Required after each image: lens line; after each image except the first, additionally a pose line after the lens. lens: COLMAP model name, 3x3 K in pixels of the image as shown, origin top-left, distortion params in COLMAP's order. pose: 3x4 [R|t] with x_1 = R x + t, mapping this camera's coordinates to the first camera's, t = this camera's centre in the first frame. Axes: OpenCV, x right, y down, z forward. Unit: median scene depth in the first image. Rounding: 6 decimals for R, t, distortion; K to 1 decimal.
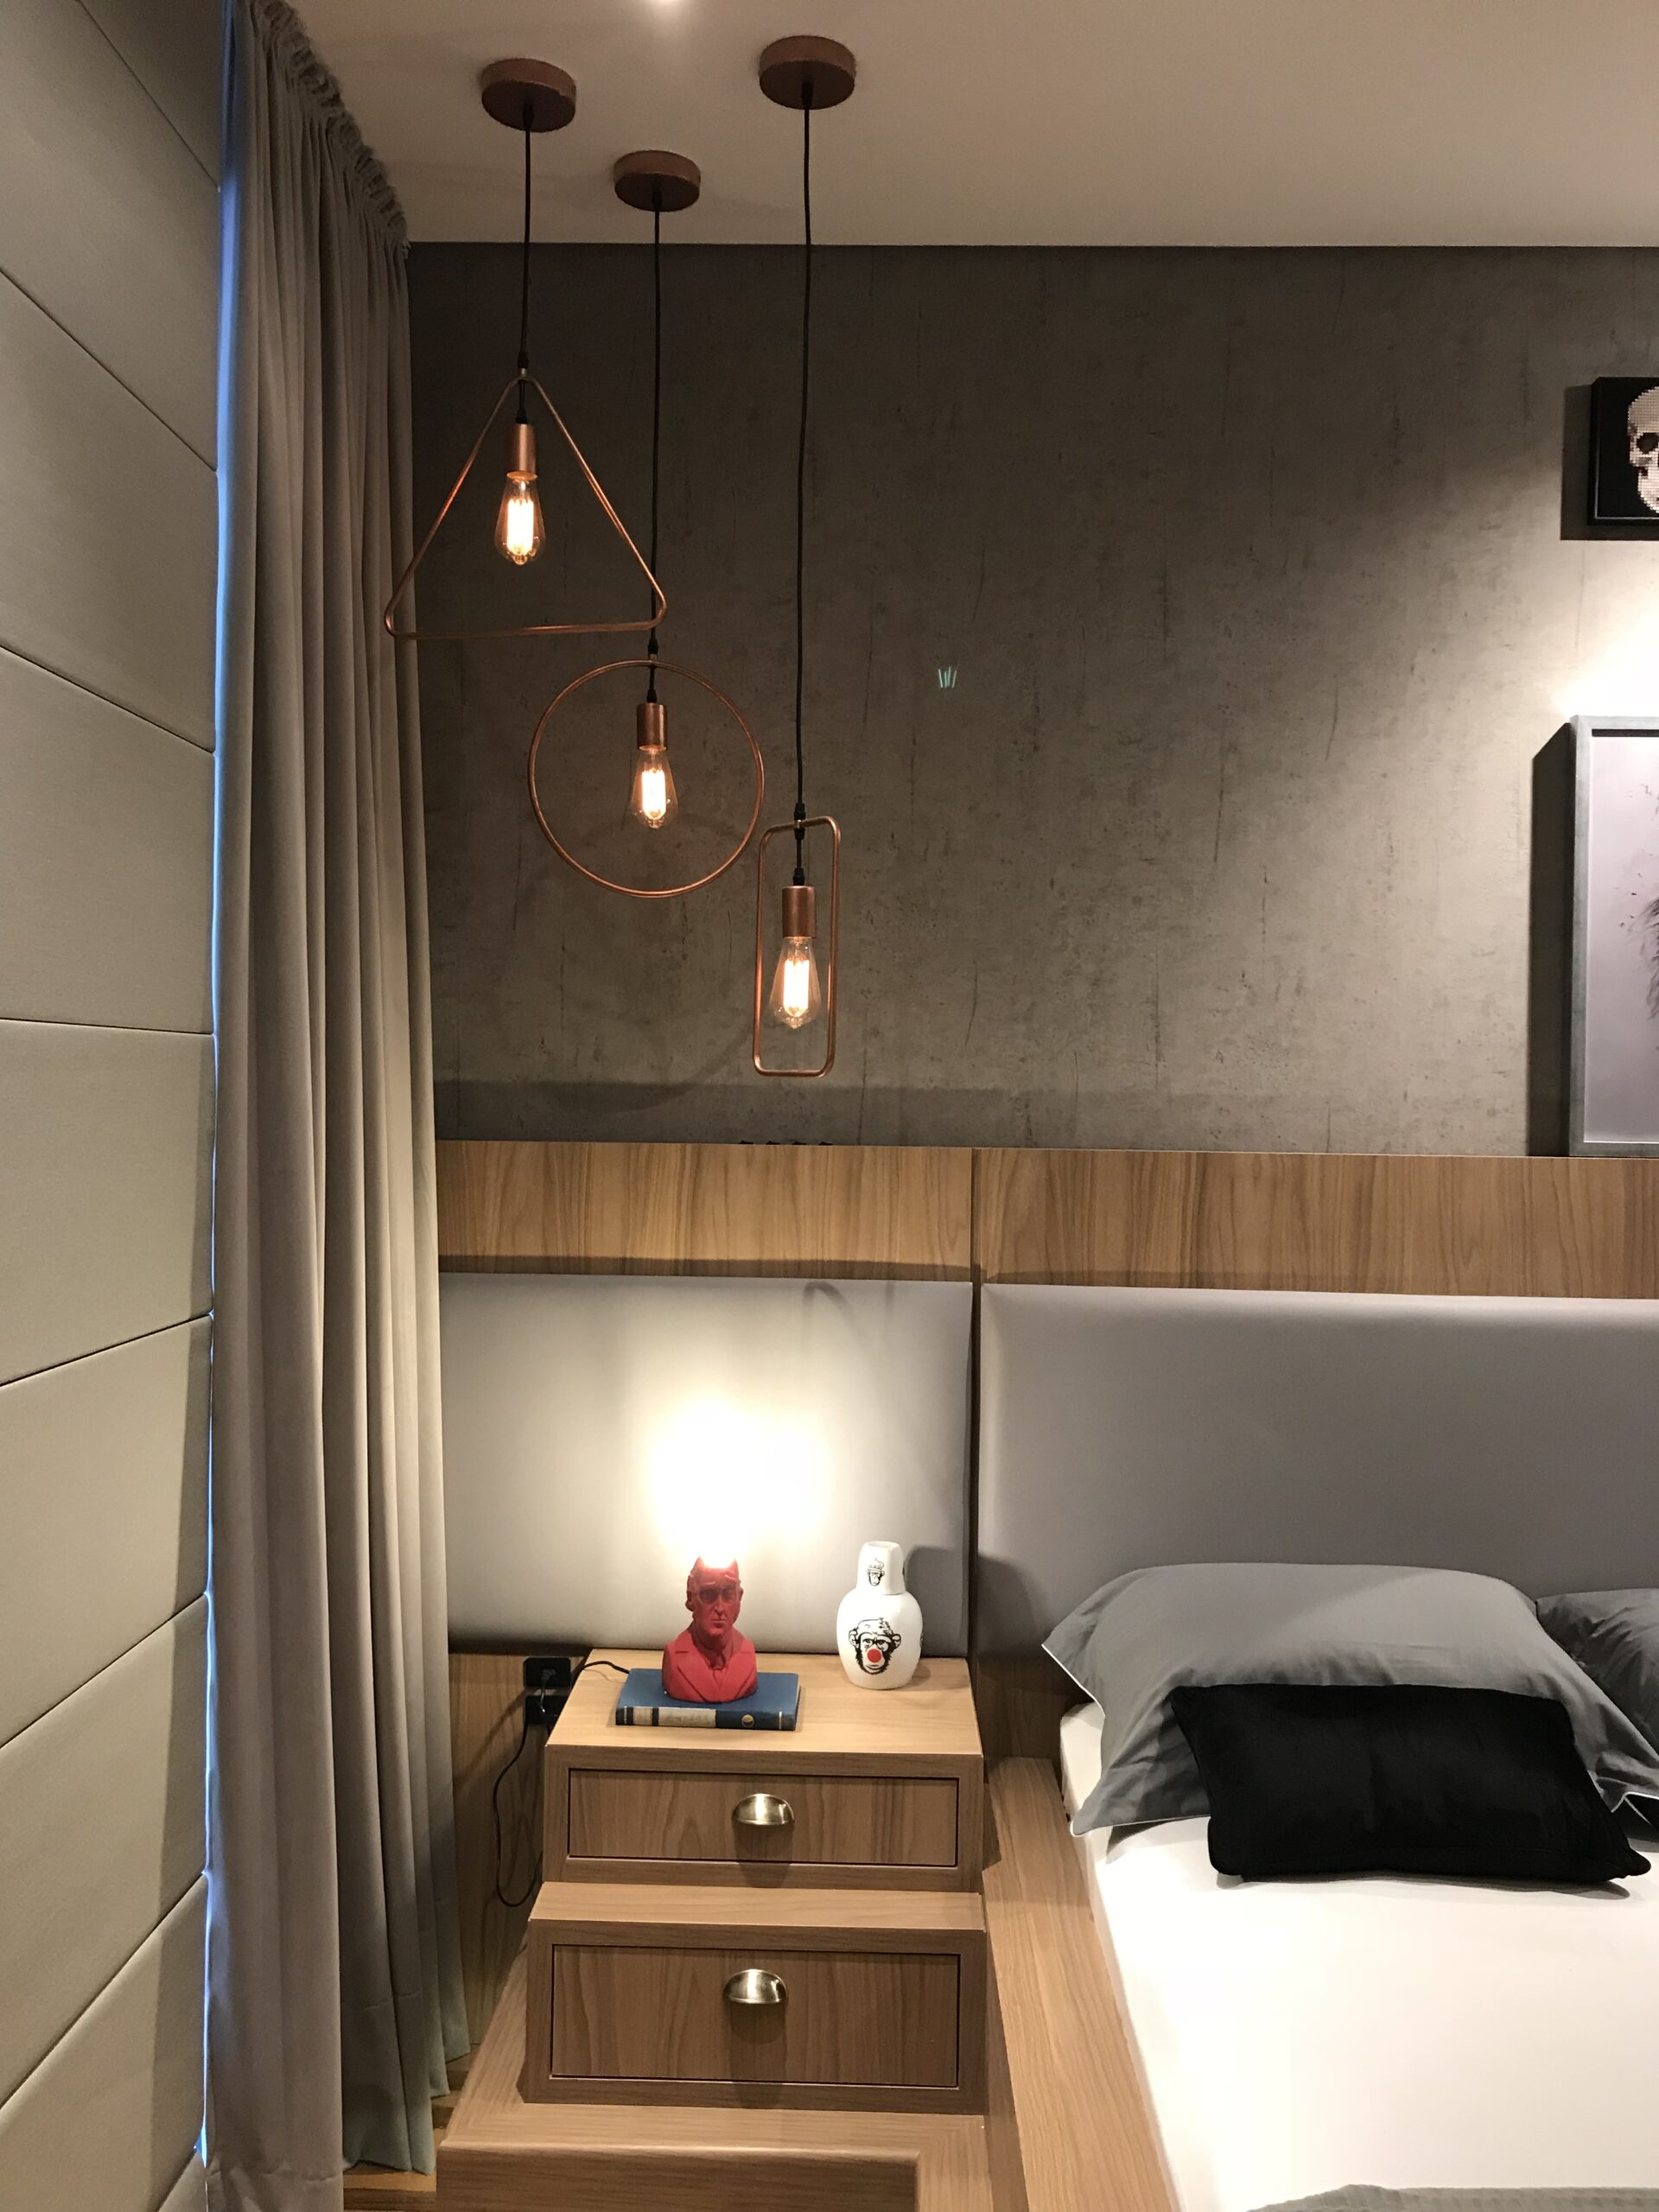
lens RADIAL K [[1807.5, 0, 836.6], [0, 1807.5, 1163.1], [0, 0, 1]] dist [0.040021, -0.058895]
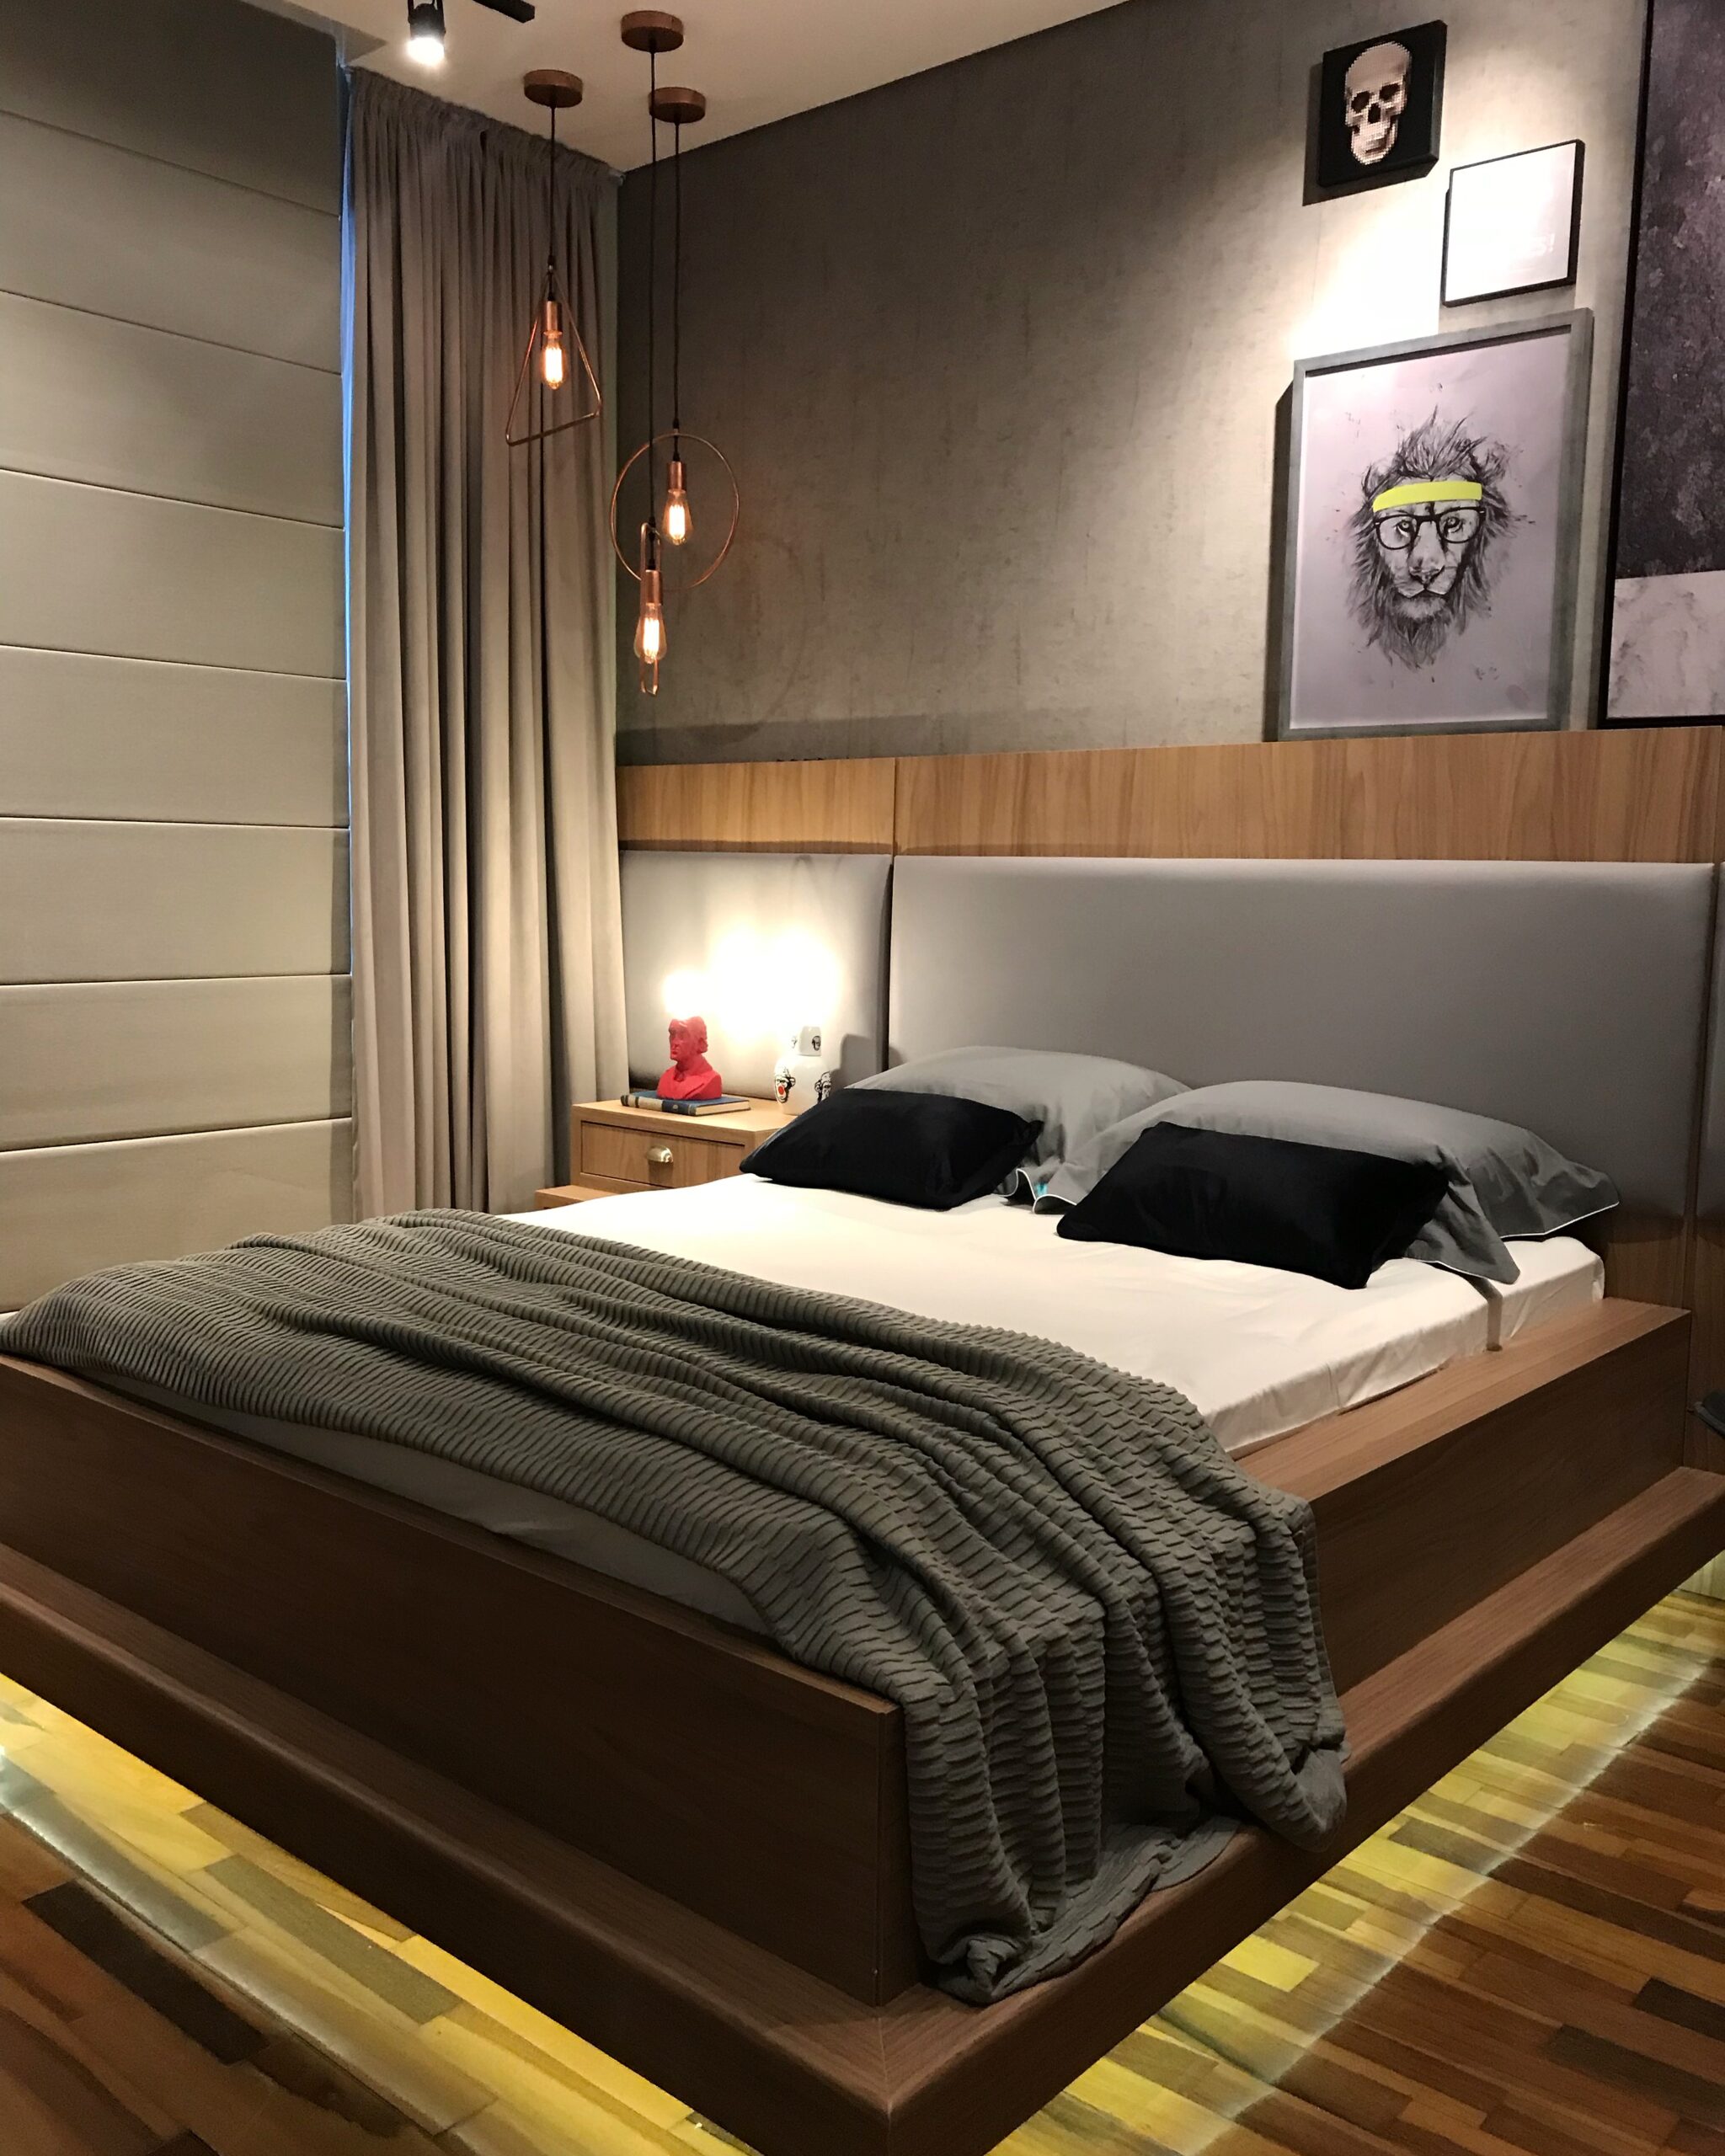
lens RADIAL K [[1908.9, 0, 847.1], [0, 1908.9, 1073.8], [0, 0, 1]] dist [0.056593, -0.010895]
pose [[0.773104, 0.063622, -0.631080, 0.983024], [-0.029462, 0.997485, 0.064469, 0.139804], [0.633595, -0.031248, 0.773034, -0.160614]]
